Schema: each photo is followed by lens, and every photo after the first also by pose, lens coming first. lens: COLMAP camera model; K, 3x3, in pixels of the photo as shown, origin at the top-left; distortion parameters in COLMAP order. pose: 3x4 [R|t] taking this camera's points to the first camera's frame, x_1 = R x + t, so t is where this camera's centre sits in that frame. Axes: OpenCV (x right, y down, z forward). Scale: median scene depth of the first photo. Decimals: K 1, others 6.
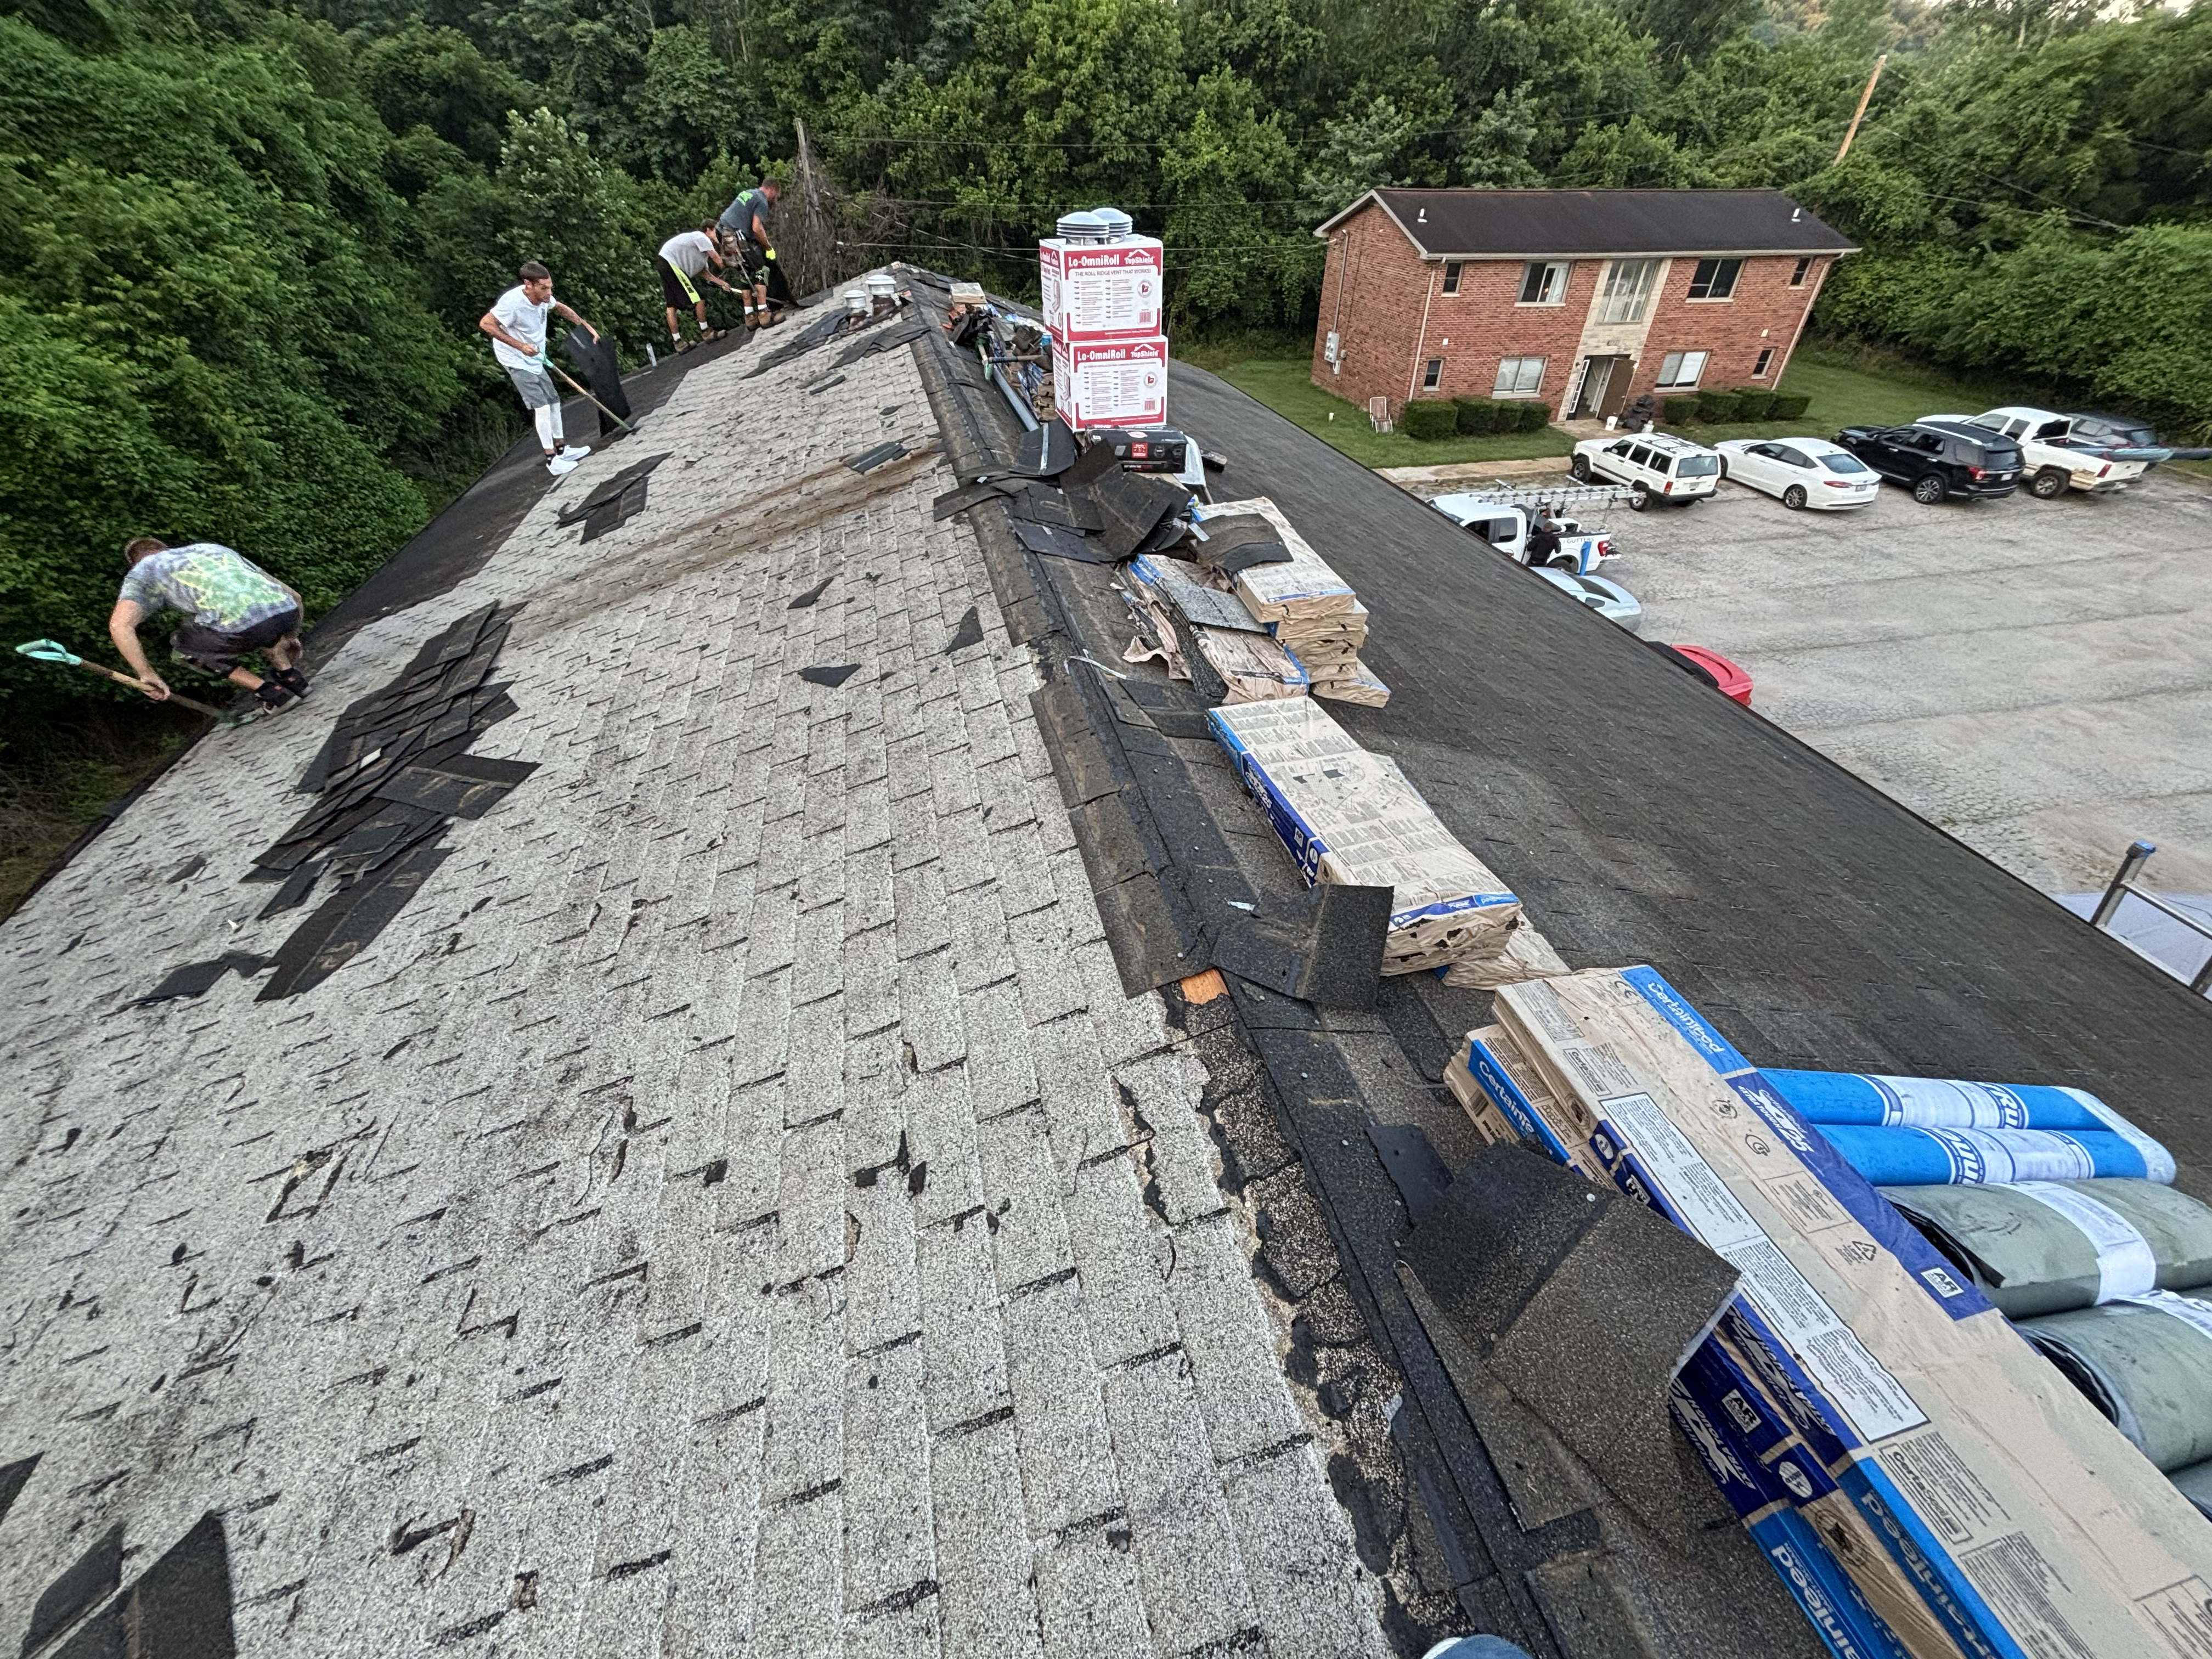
lens RADIAL K [[897.2, 0, 1106.0], [0, 897.2, 829.5], [0, 0, 1]] dist [-0.001484, 0.000085]
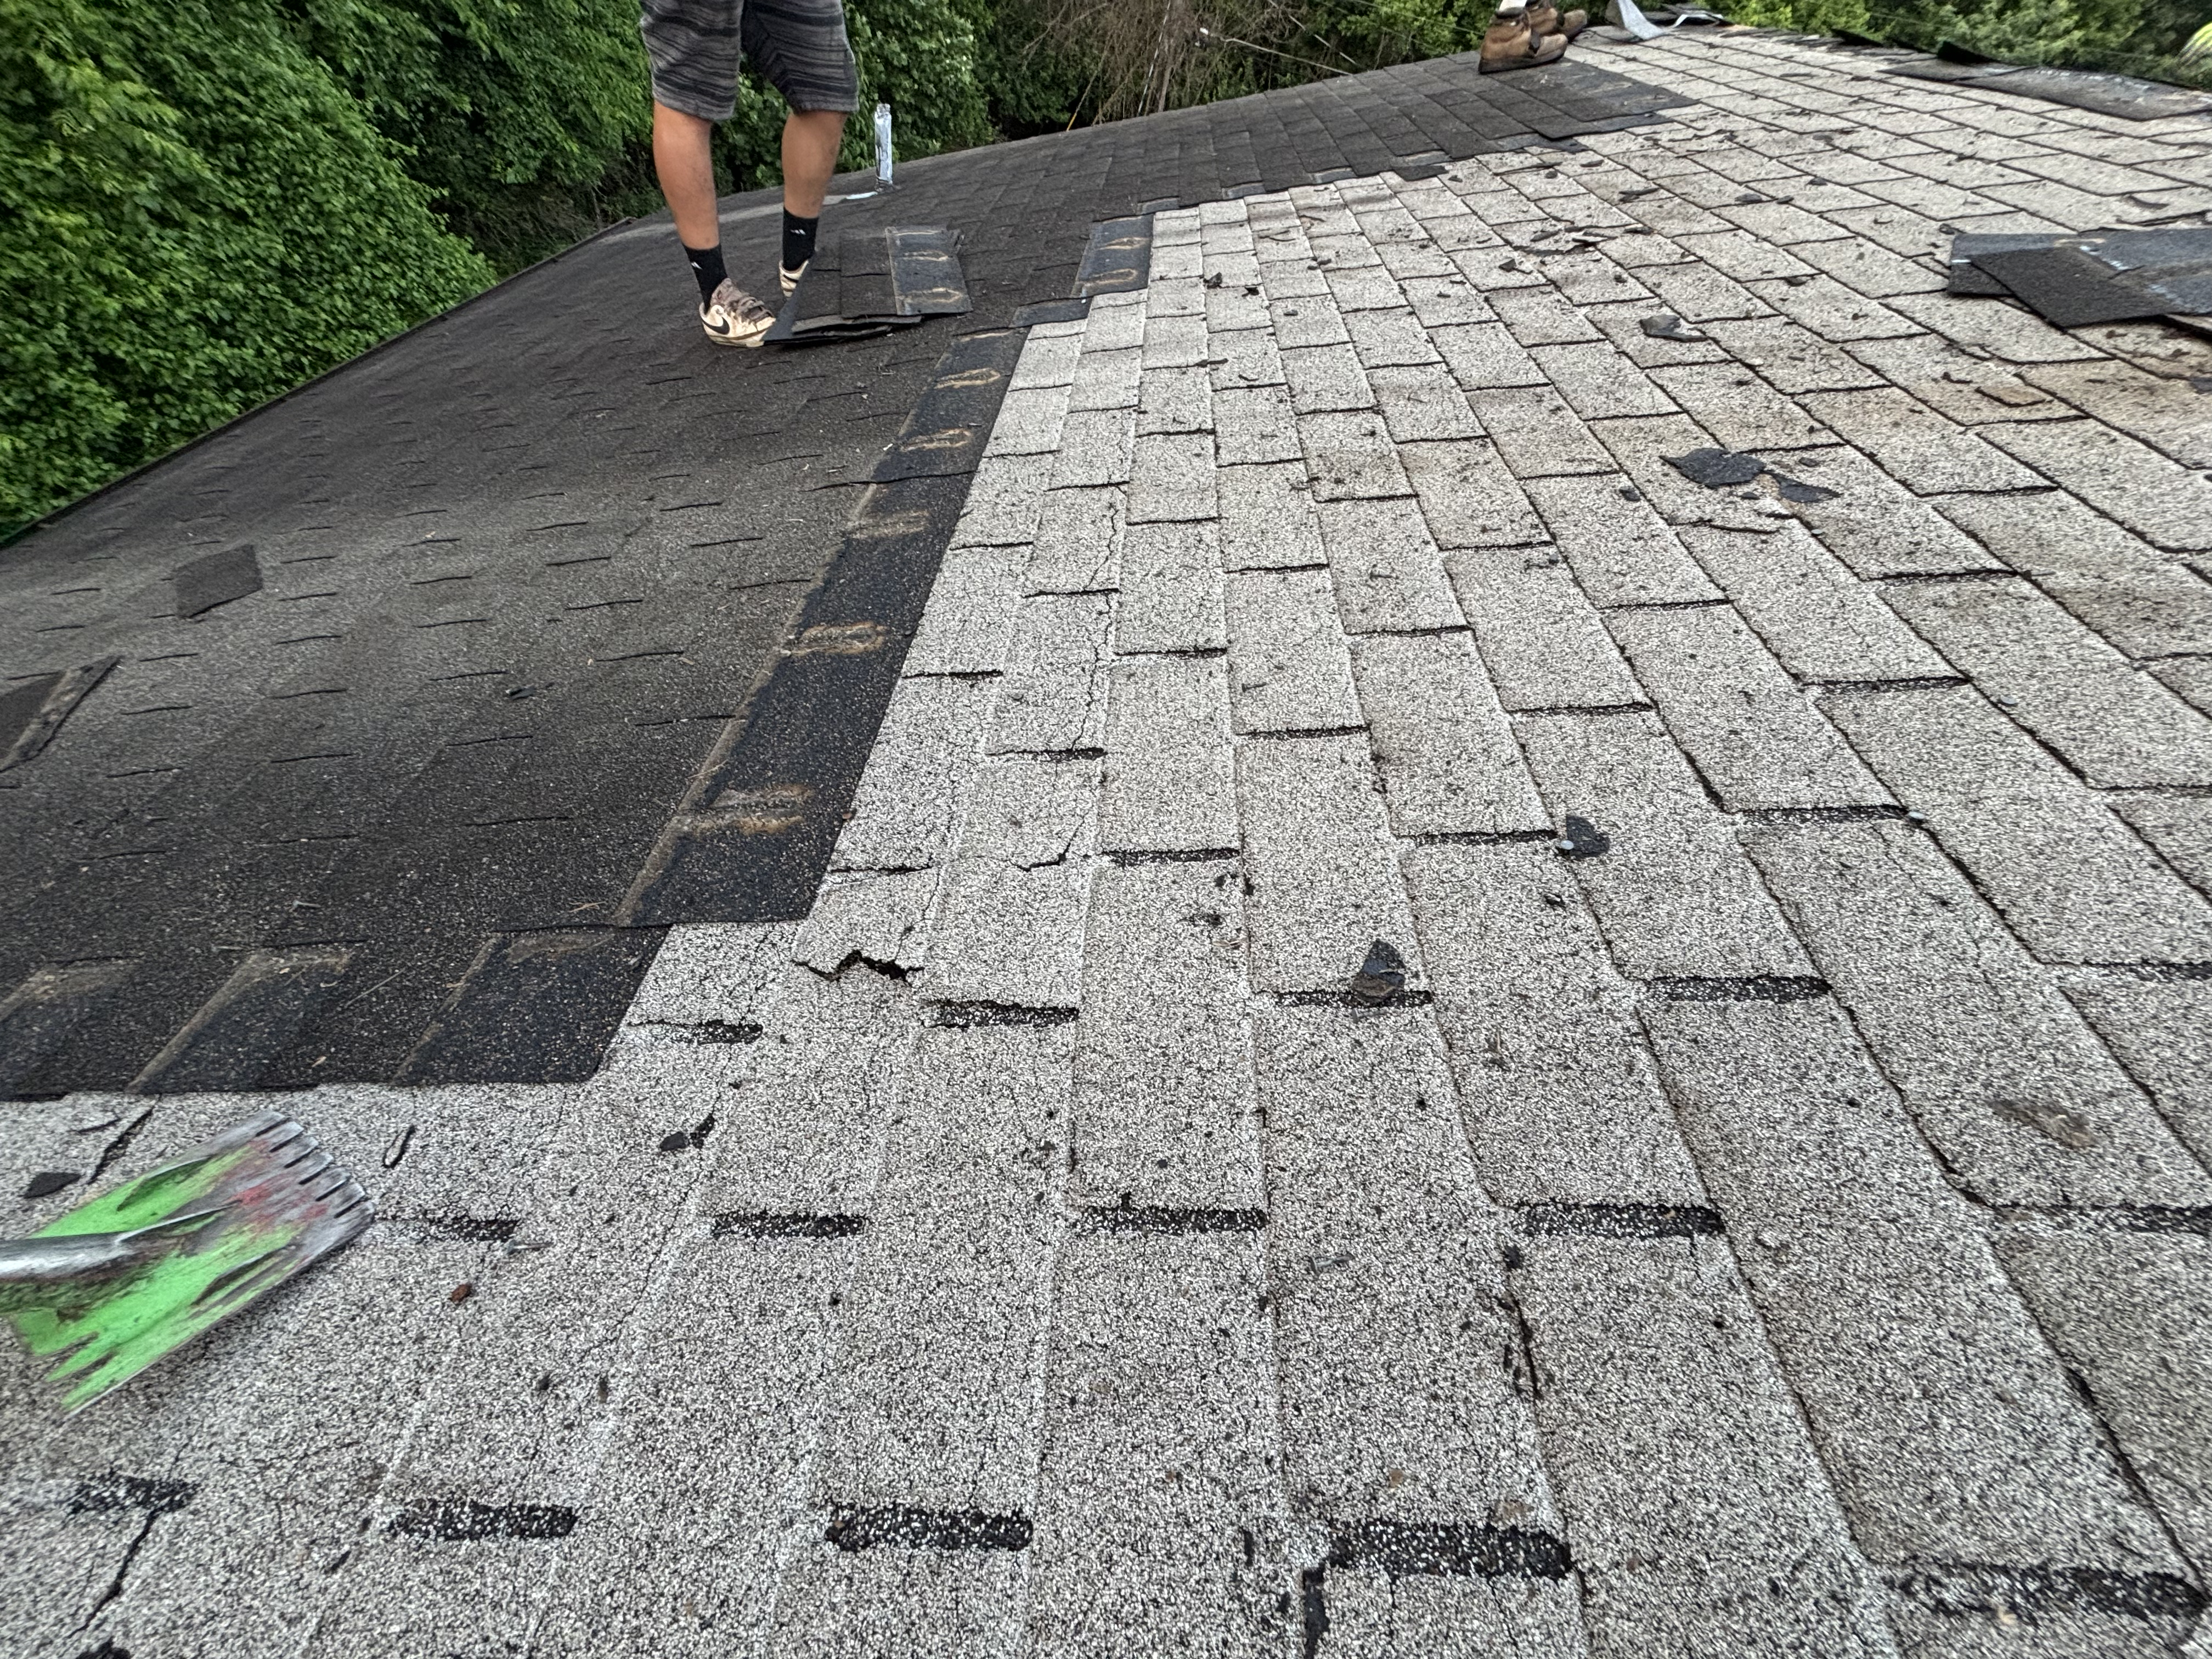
lens RADIAL K [[897.6, 0, 1111.1], [0, 897.6, 829.4], [0, 0, 1]] dist [0.006655, -0.003083]
pose [[0.948382, 0.303576, -0.091721, -0.132235], [-0.291205, 0.948166, 0.127205, -0.147476], [0.125583, -0.093929, 0.987627, 0.272620]]
